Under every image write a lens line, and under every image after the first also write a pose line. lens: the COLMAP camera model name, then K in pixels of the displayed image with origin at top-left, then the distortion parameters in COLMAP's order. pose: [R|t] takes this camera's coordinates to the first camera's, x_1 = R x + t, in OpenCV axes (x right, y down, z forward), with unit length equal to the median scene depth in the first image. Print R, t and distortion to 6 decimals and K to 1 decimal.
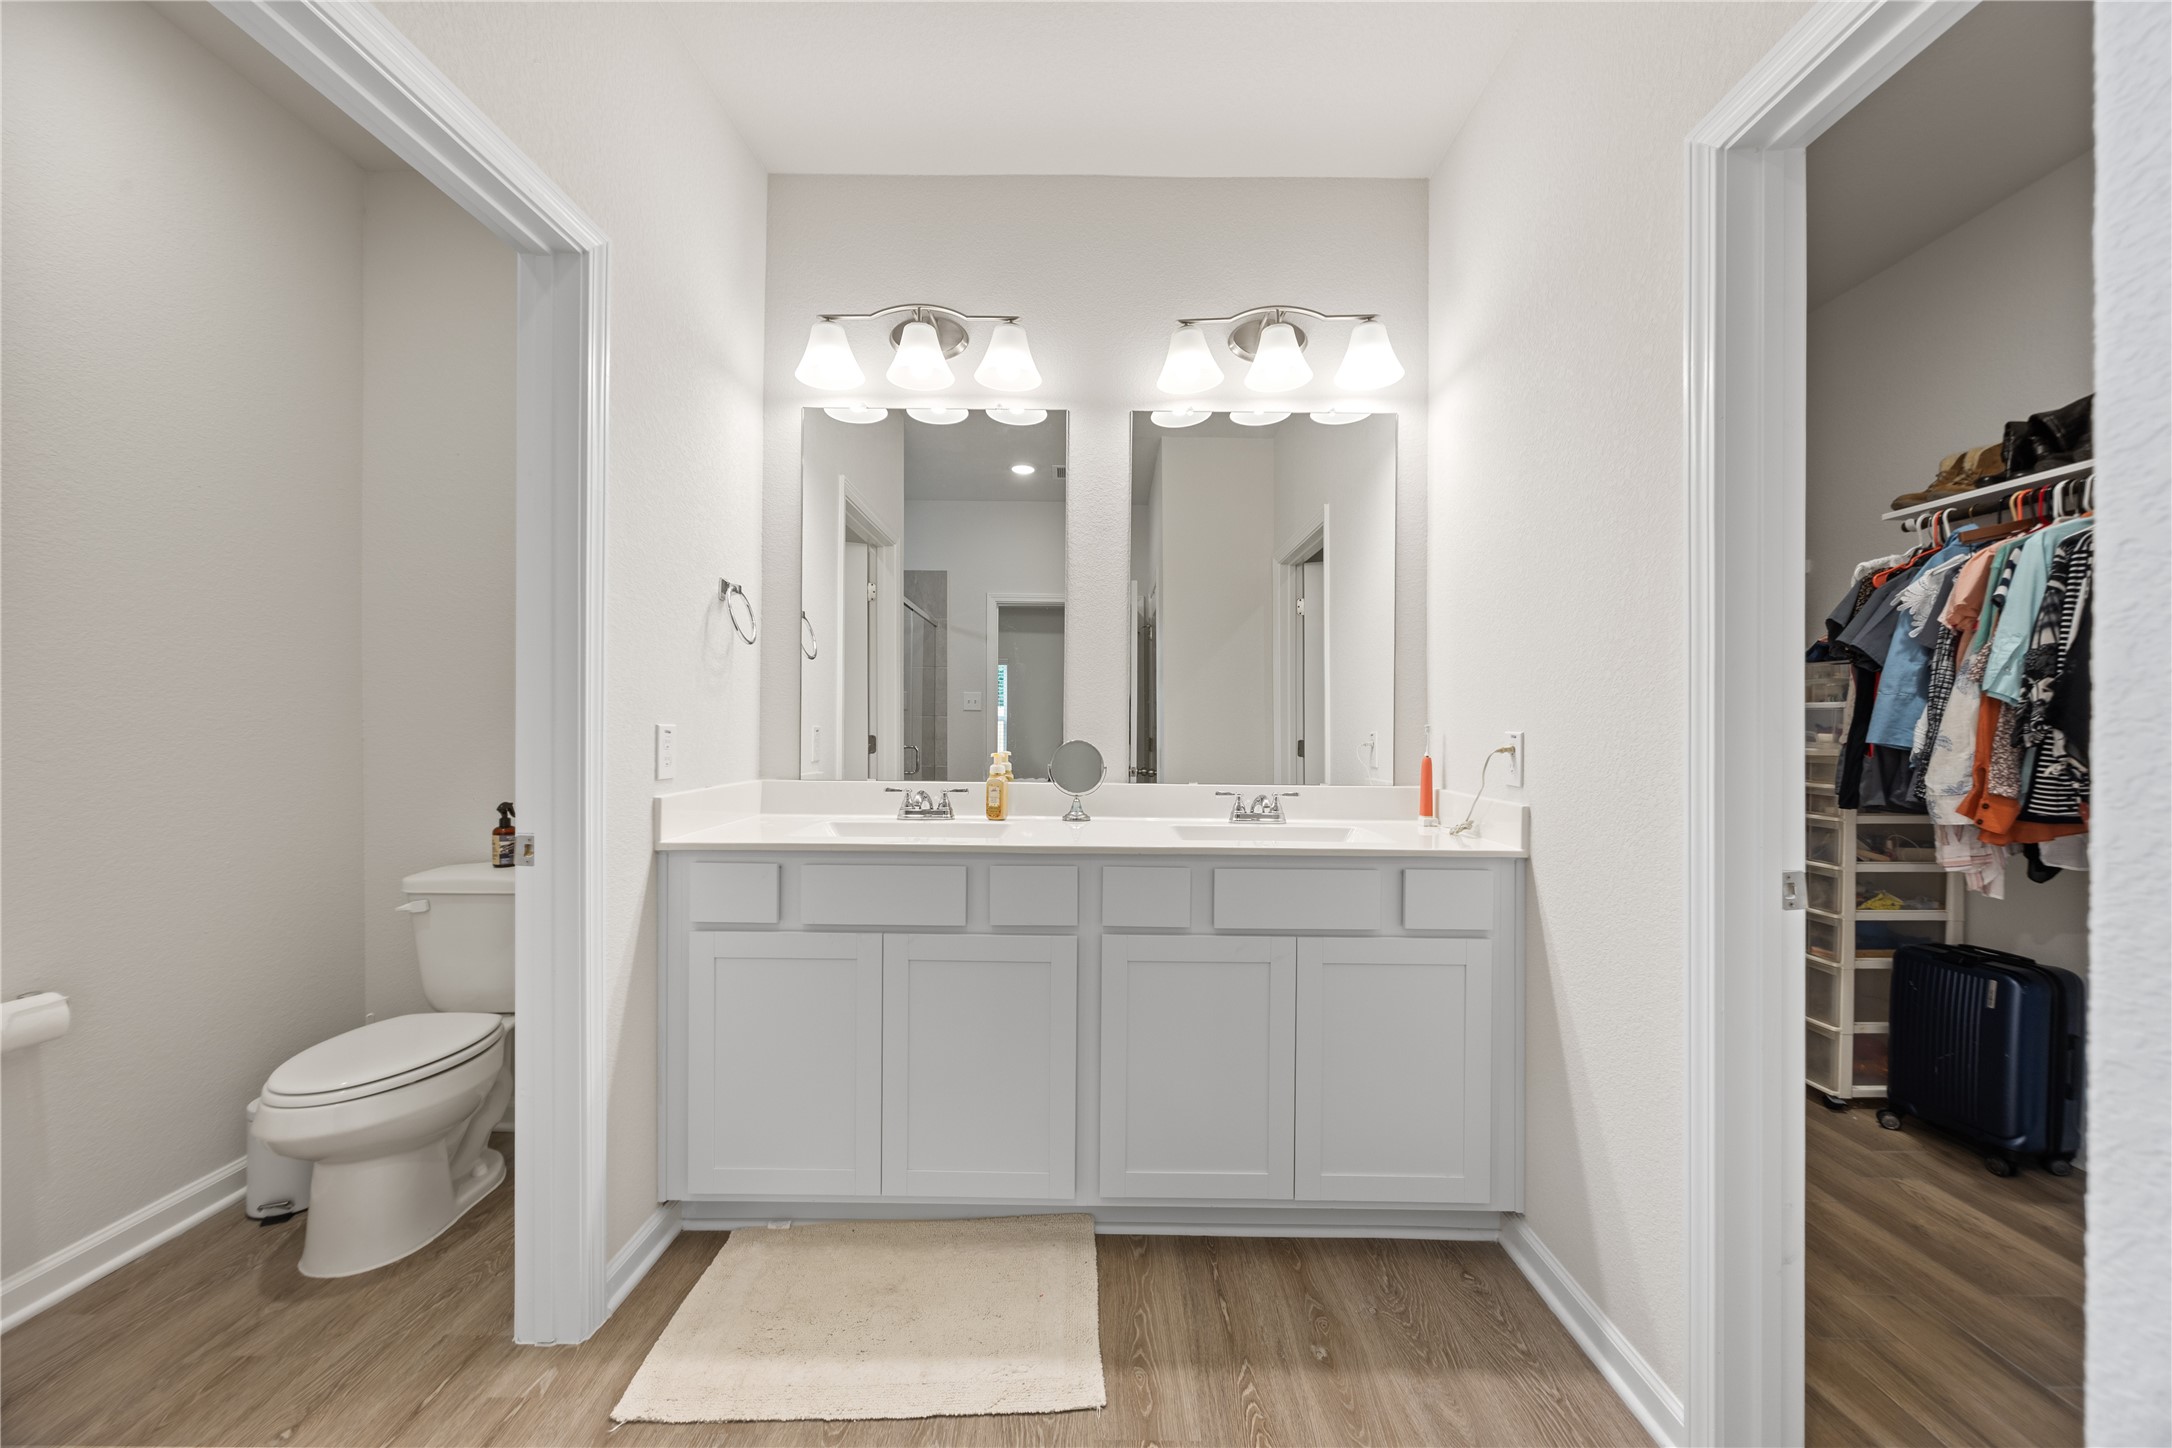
lens RADIAL K [[823.2, 0, 1105.7], [0, 823.2, 726.5], [0, 0, 1]] dist [-0.002291, -0.000349]
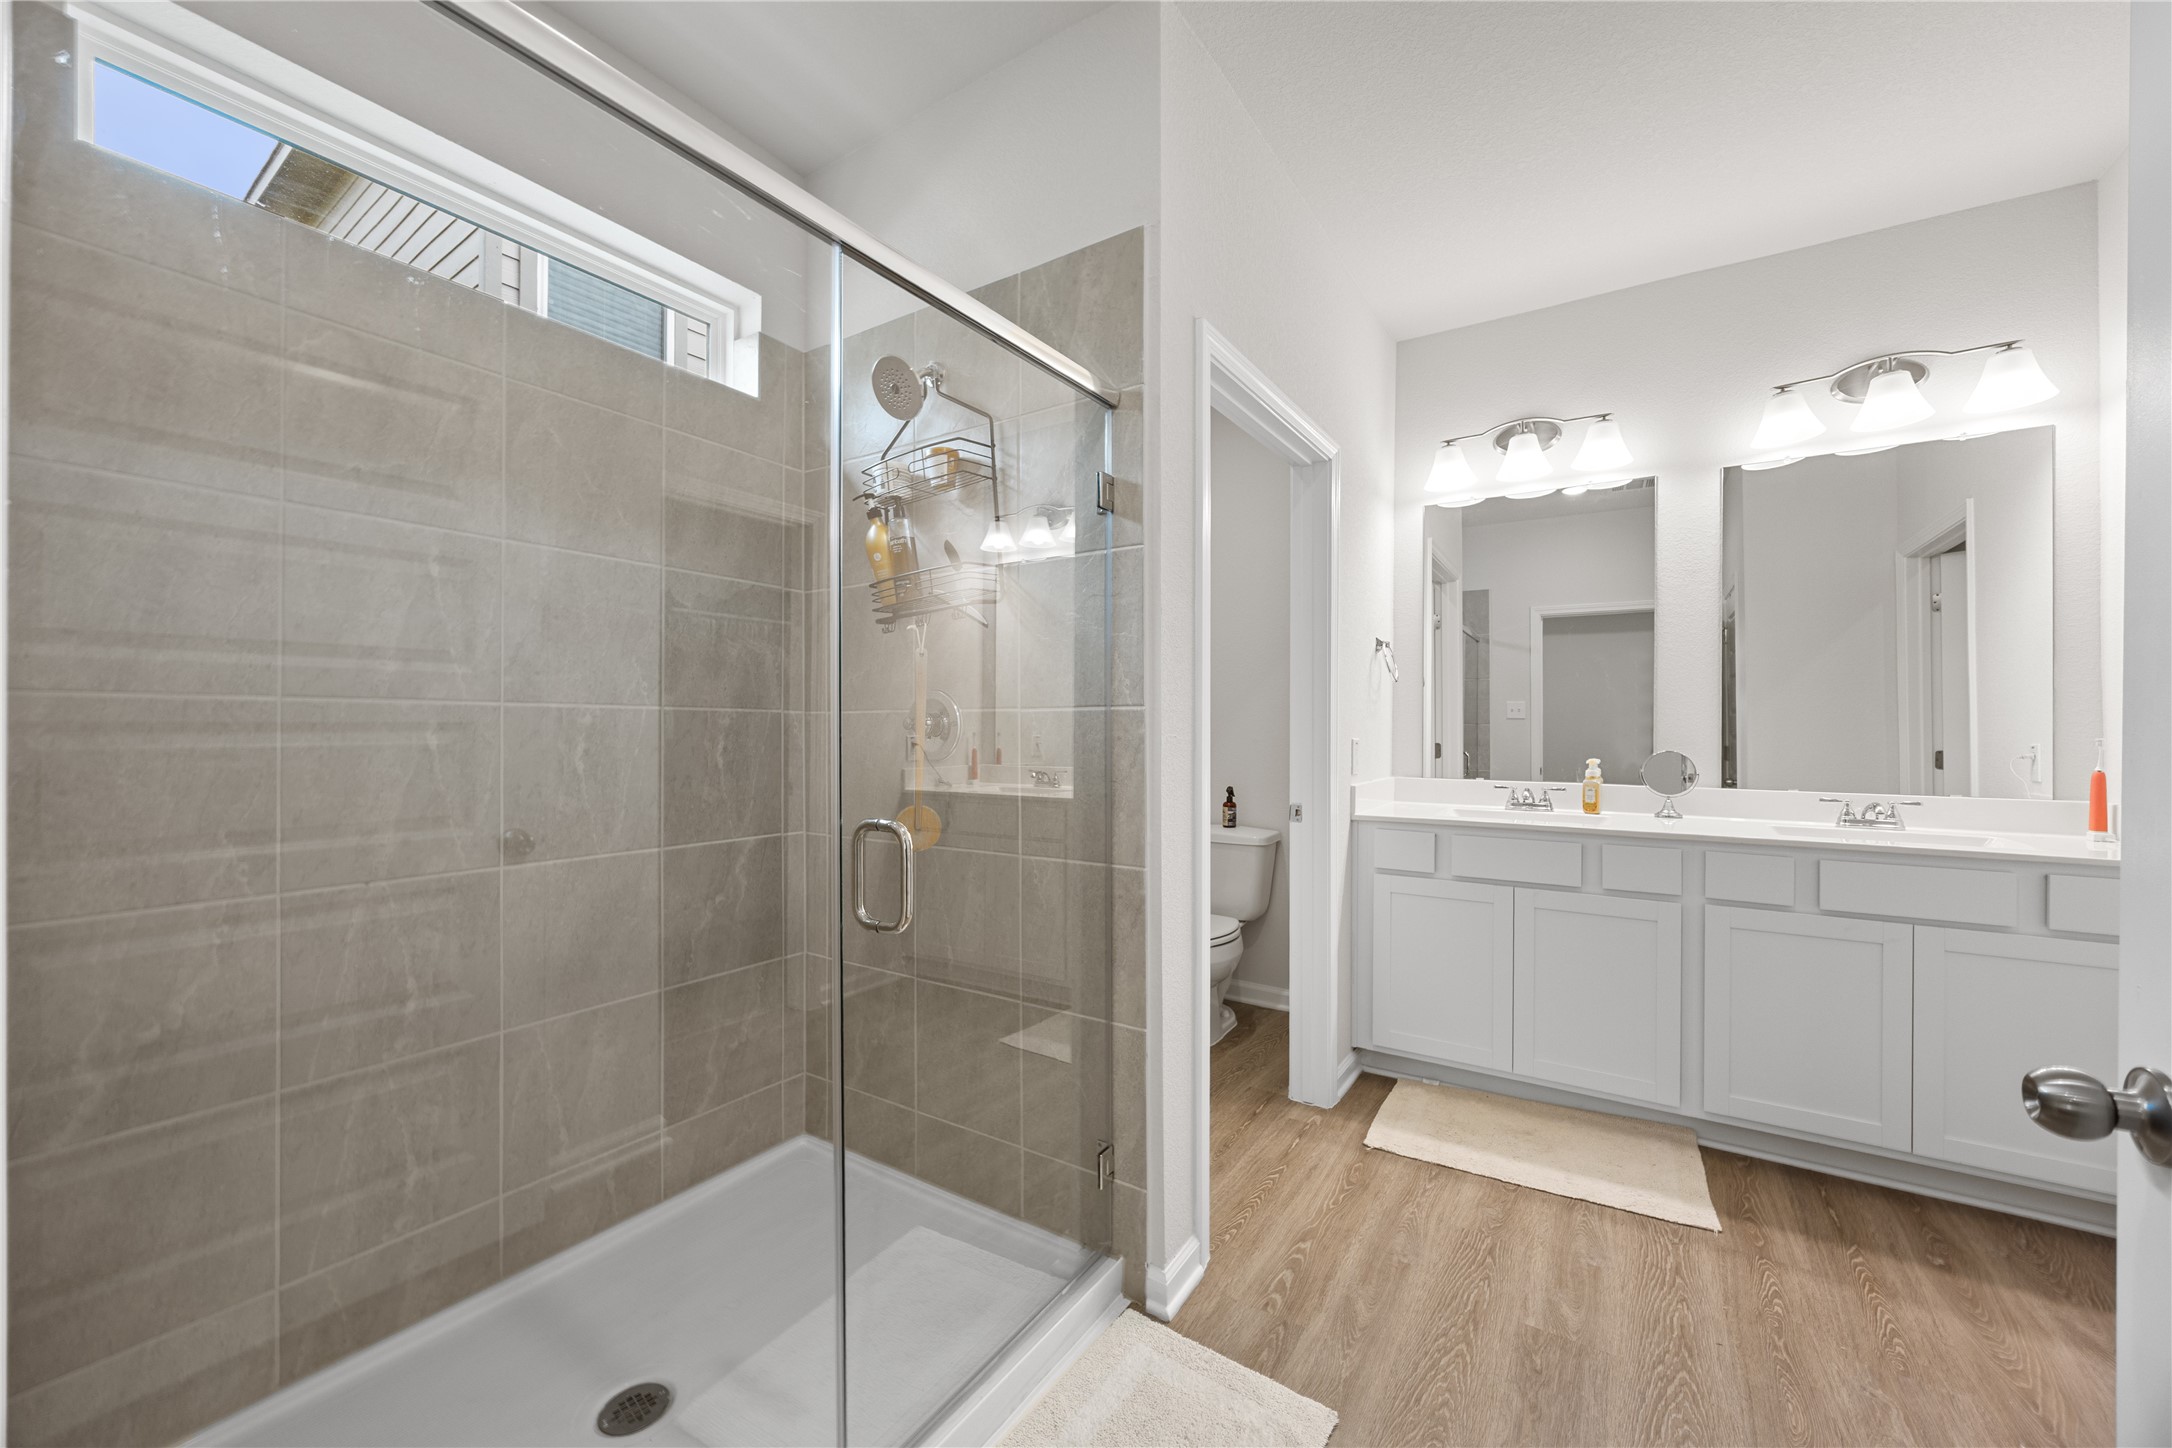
lens RADIAL K [[823.2, 0, 1105.7], [0, 823.2, 726.5], [0, 0, 1]] dist [-0.002291, -0.000349]
pose [[0.838309, -0.005524, -0.545167, -0.088112], [0.003378, 0.999982, -0.004938, -0.019925], [0.545184, 0.002298, 0.838313, -0.580636]]
